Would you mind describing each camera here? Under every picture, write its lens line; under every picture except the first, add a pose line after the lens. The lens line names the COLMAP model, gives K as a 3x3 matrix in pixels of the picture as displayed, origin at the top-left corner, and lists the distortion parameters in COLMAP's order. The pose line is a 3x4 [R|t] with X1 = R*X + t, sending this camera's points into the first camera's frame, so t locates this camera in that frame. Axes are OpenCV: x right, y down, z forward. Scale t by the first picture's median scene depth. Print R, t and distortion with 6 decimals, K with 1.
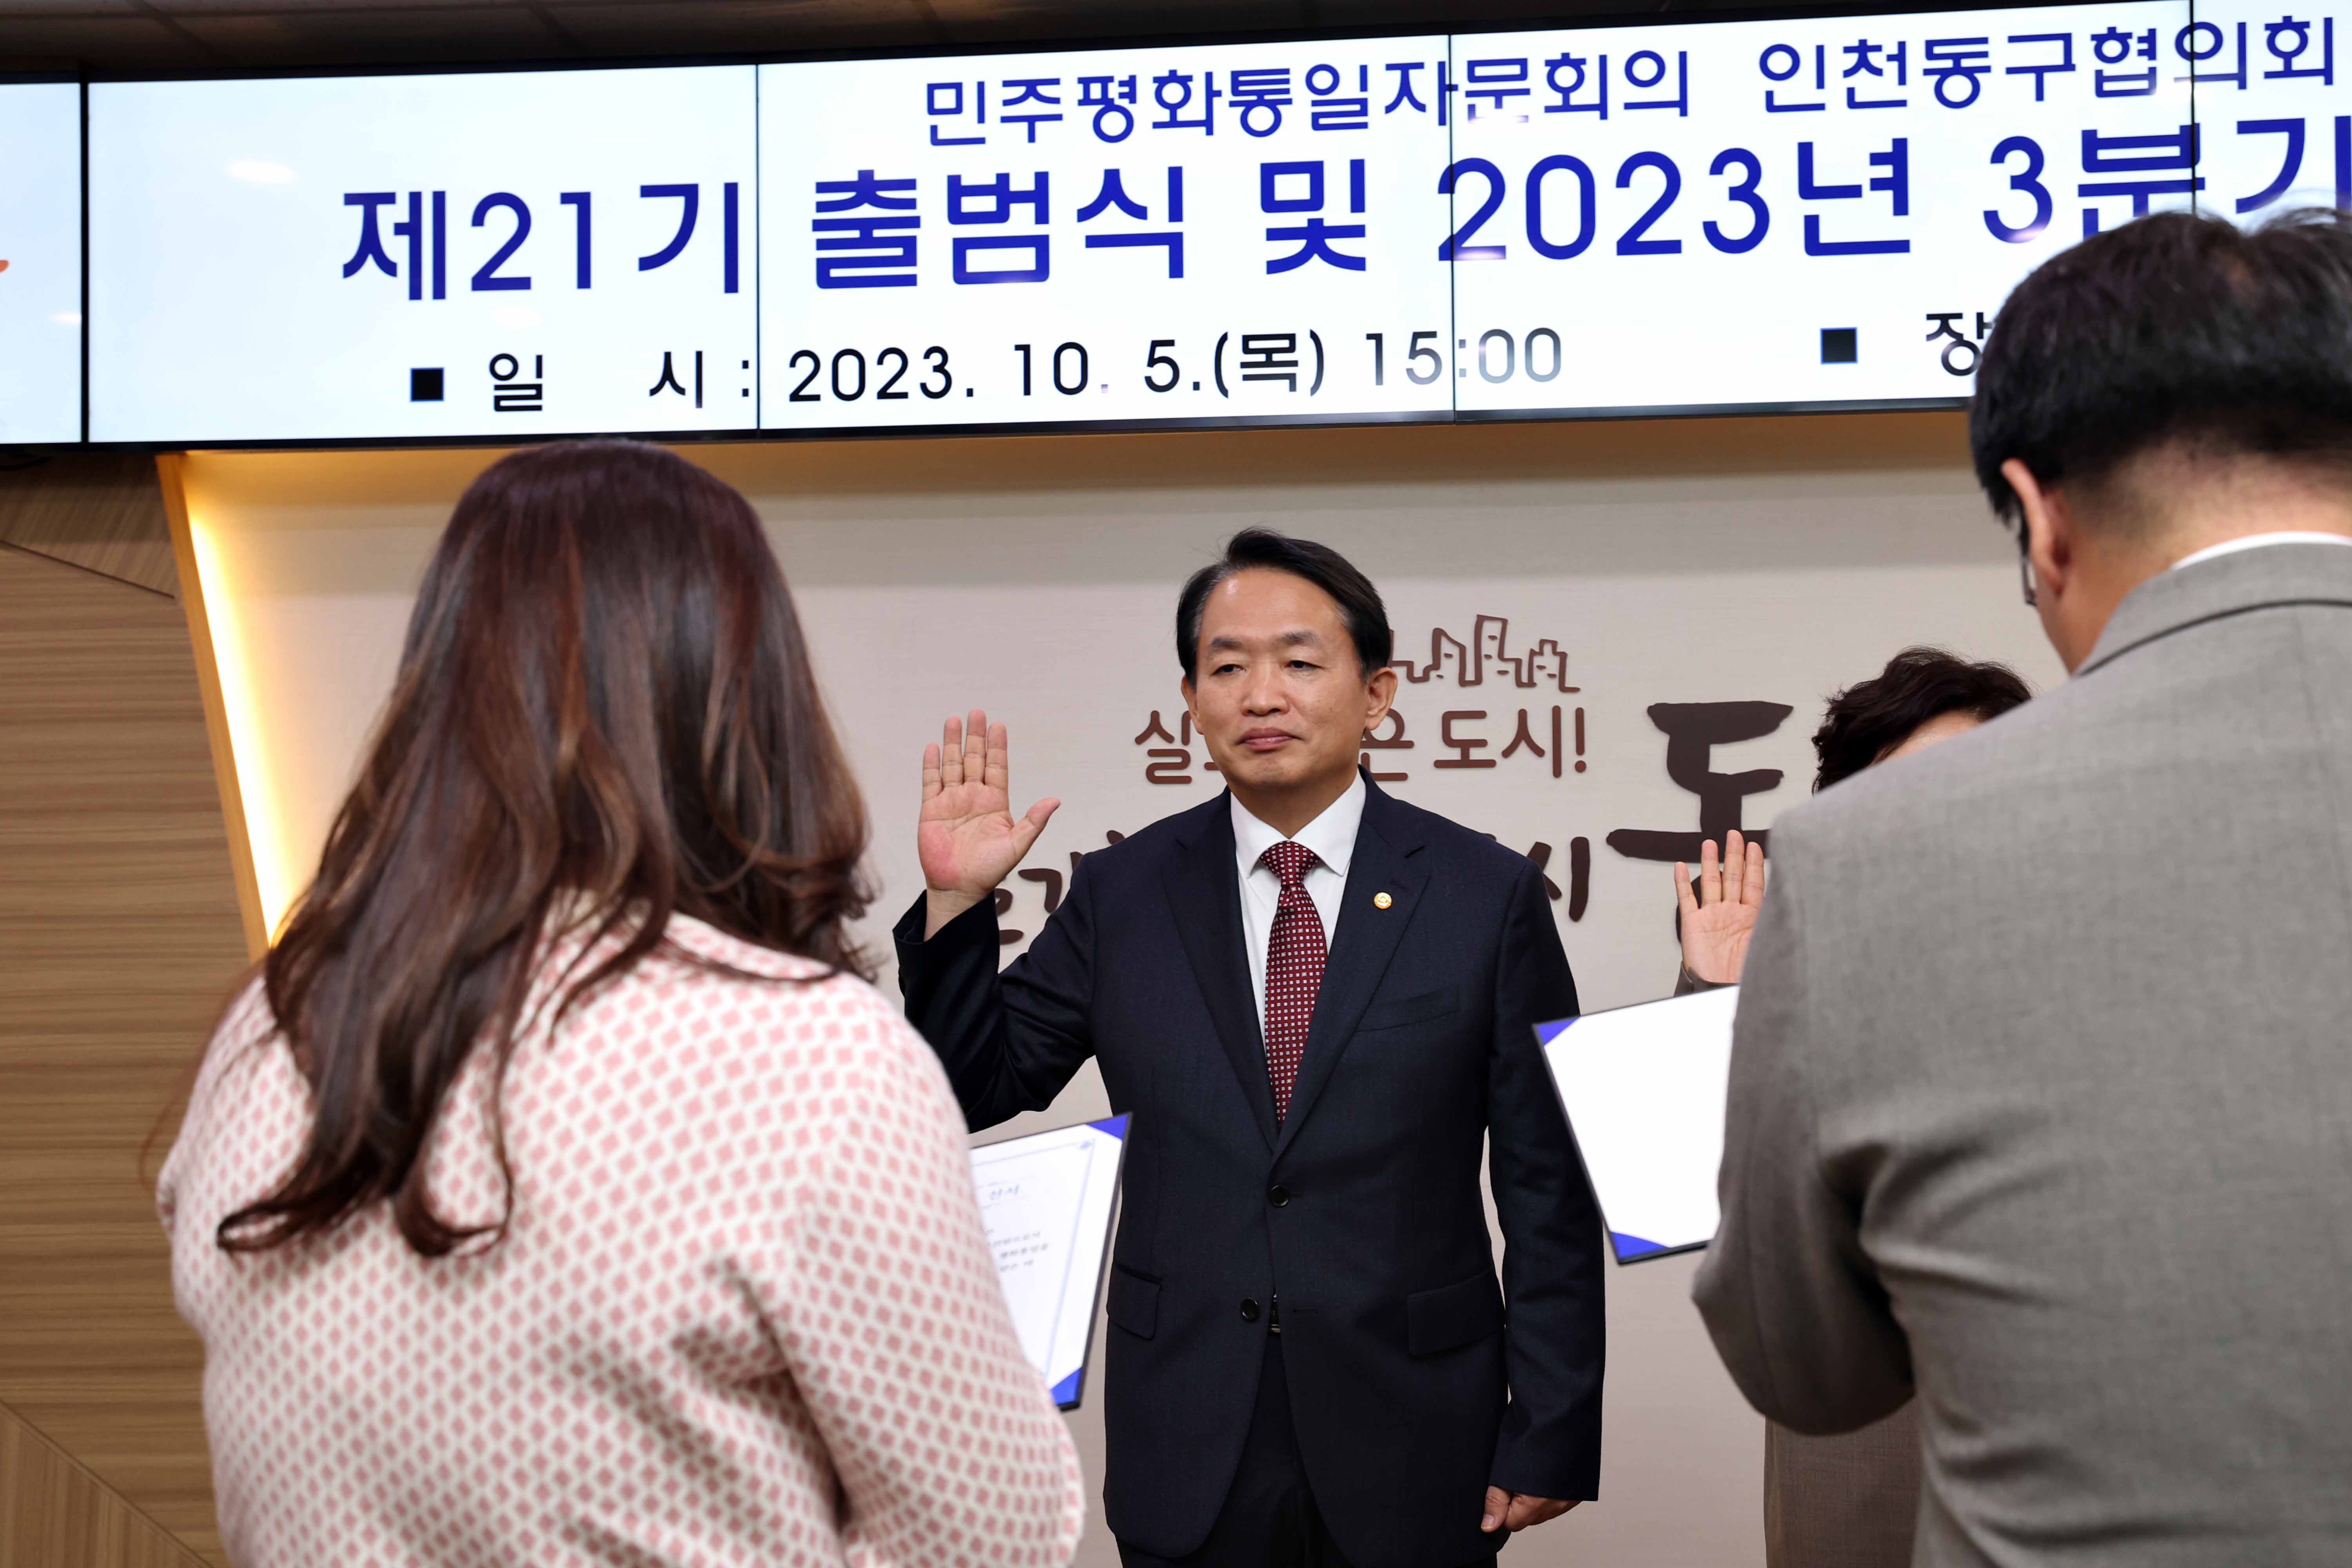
lens RADIAL K [[2408.3, 0, 1254.9], [0, 2408.3, 750.8], [0, 0, 1]] dist [0.017304, 0.088557]
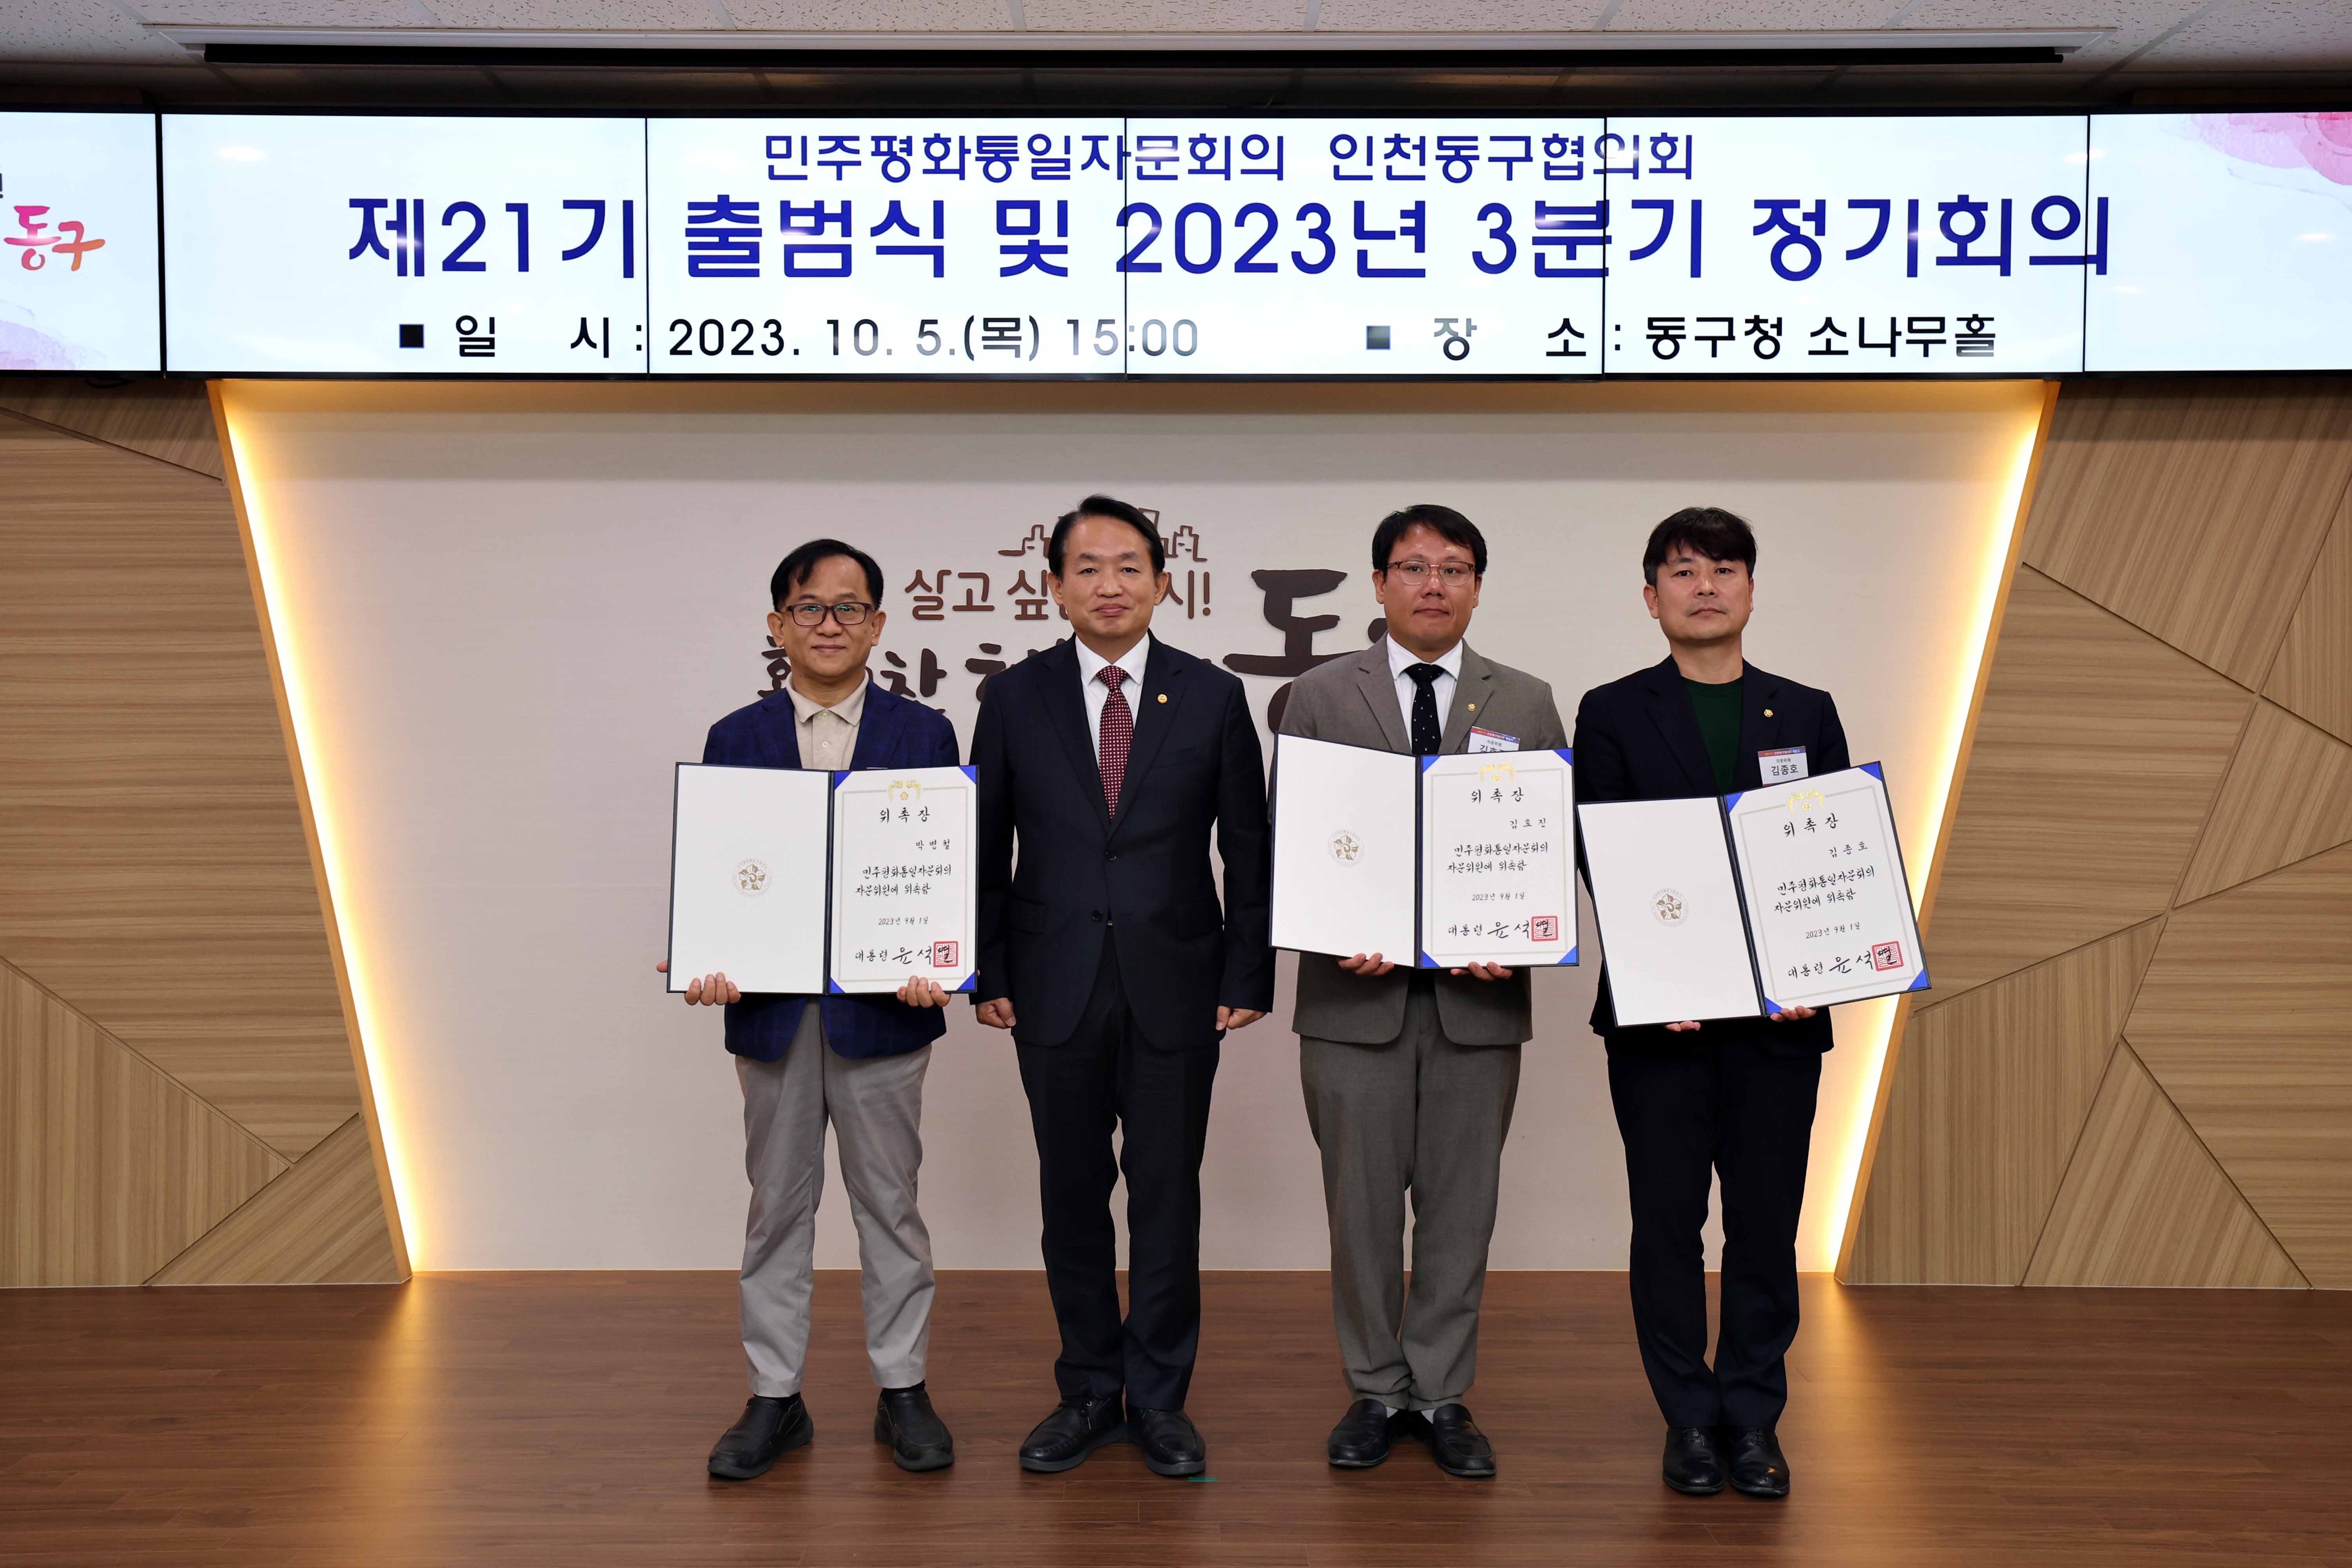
lens RADIAL K [[2223.6, 0, 1146.6], [0, 2223.6, 723.0], [0, 0, 1]] dist [-0.003367, 0.074189]
pose [[0.994969, 0.006035, 0.100002, -0.040394], [-0.013151, 0.997414, 0.070655, -0.022226], [-0.099317, -0.071614, 0.992475, -0.379198]]
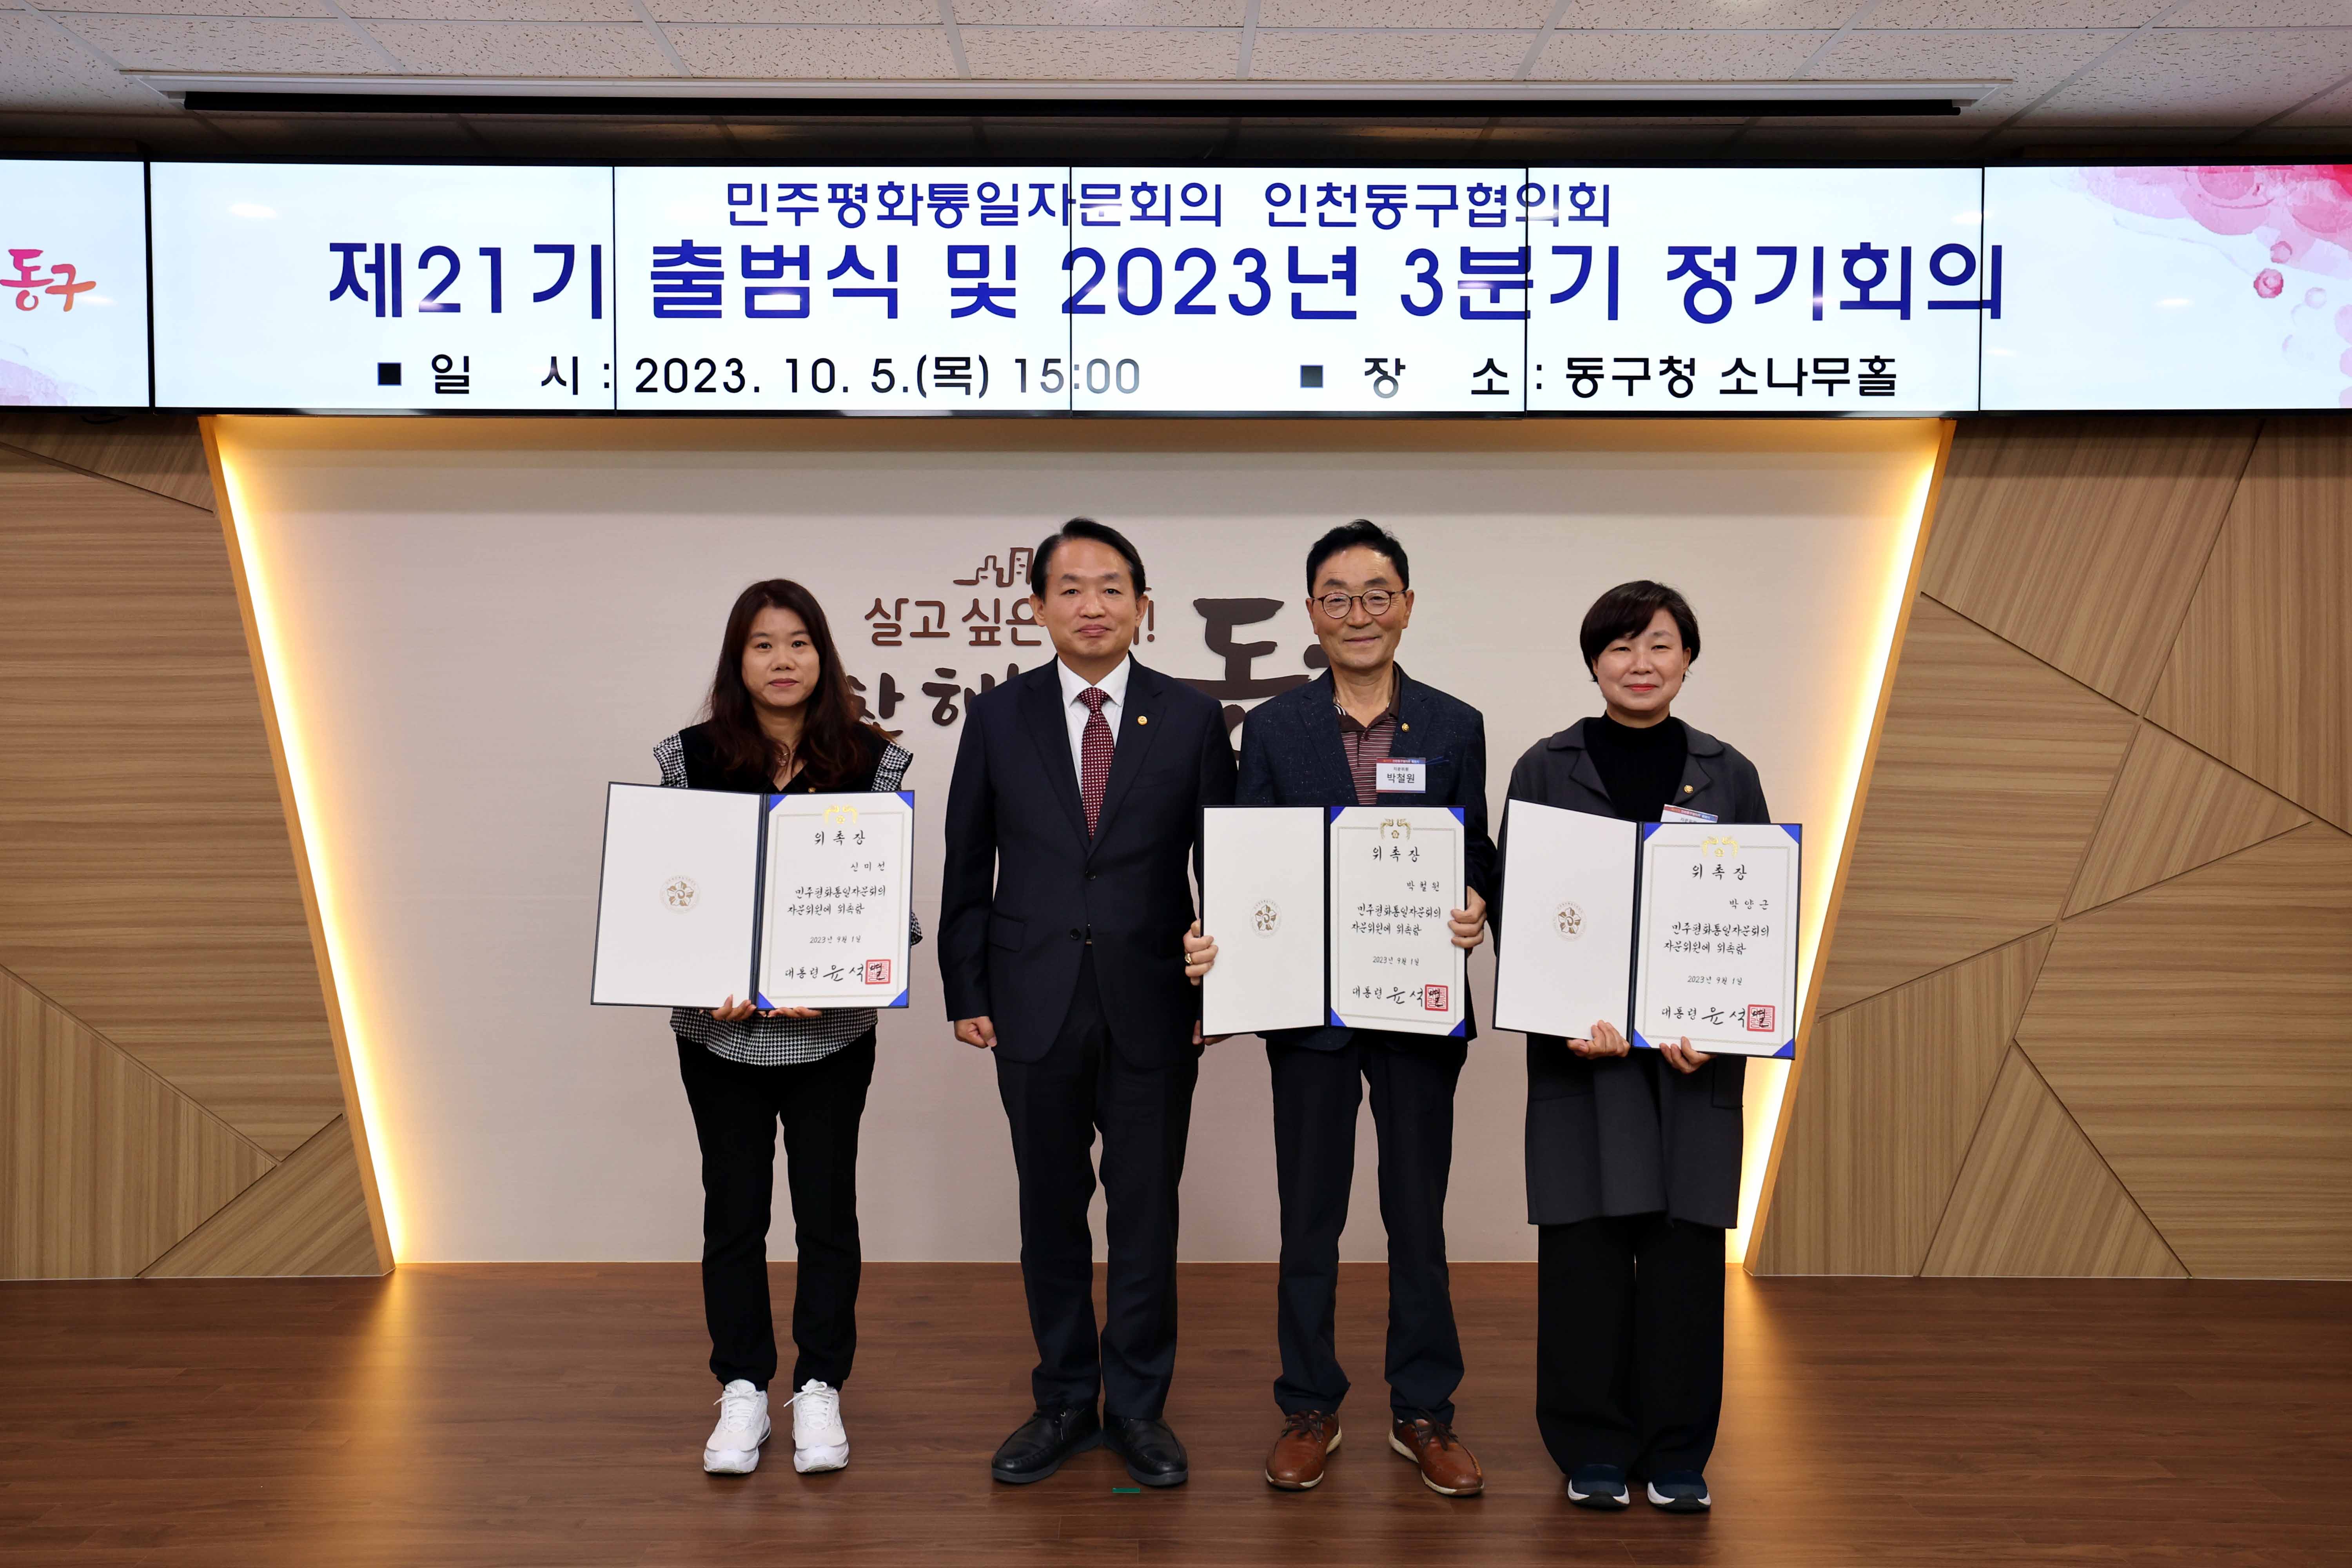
lens RADIAL K [[1866.0, 0, 1164.2], [0, 1866.0, 741.6], [0, 0, 1]] dist [-0.015576, 0.053737]
pose [[0.994358, 0.006829, 0.105854, 0.015753], [-0.014050, 0.997612, 0.067625, -0.008883], [-0.105140, -0.068730, 0.992080, -0.221538]]
